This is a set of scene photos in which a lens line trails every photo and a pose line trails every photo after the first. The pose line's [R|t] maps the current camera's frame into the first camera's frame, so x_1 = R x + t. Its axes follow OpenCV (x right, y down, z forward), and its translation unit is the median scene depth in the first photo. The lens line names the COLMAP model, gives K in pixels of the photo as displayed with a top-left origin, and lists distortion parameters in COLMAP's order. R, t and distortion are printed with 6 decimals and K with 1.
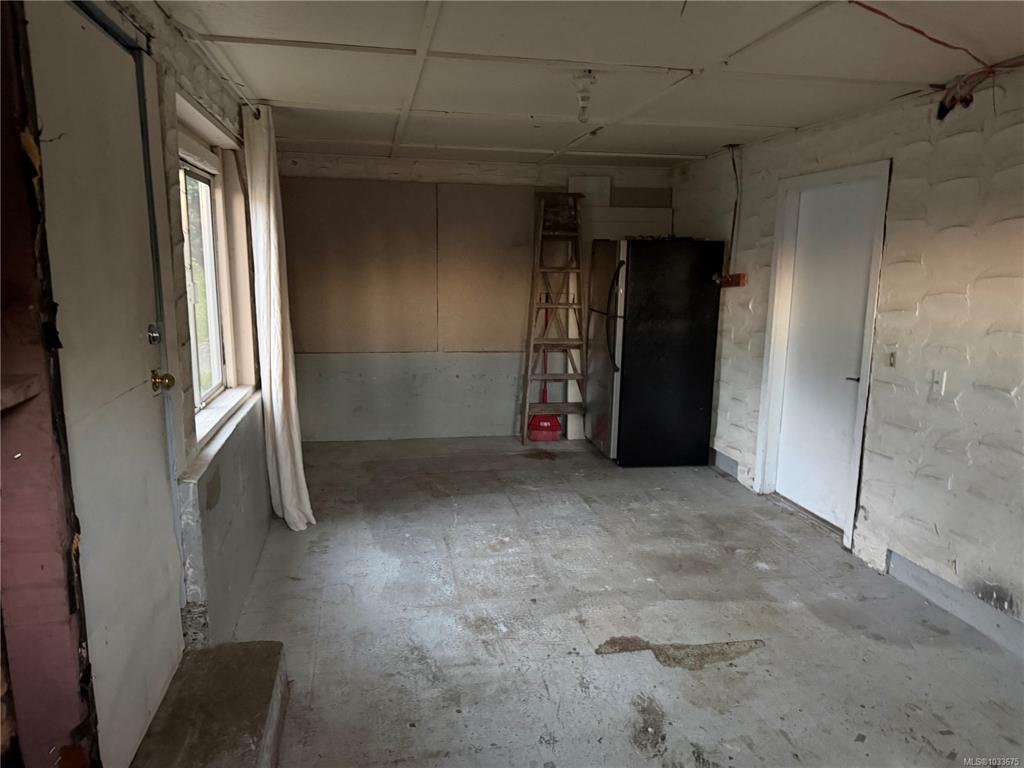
lens RADIAL K [[708.4, 0, 511.6], [0, 708.4, 385.7], [0, 0, 1]] dist [-0.005008, -0.001188]
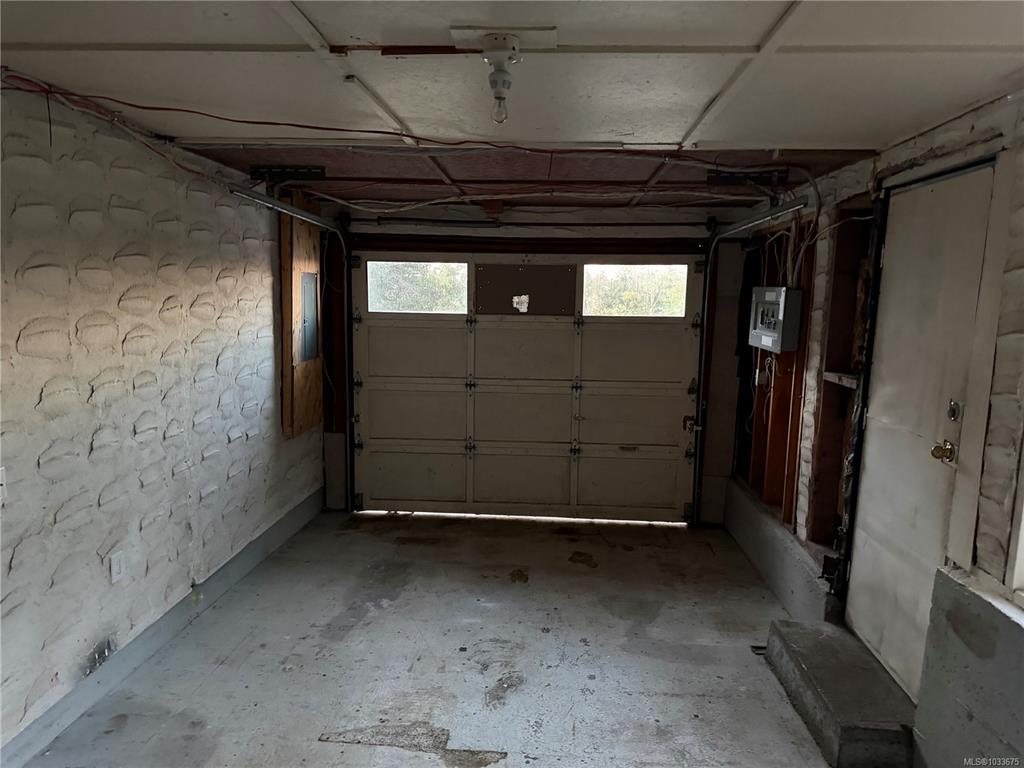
lens RADIAL K [[708.4, 0, 512.4], [0, 708.4, 386.6], [0, 0, 1]] dist [-0.005008, -0.001188]
pose [[-0.966025, -0.067301, 0.249533, -0.091248], [0.011299, 0.953580, 0.300929, -0.381938], [-0.258202, 0.293525, -0.920421, 1.839586]]
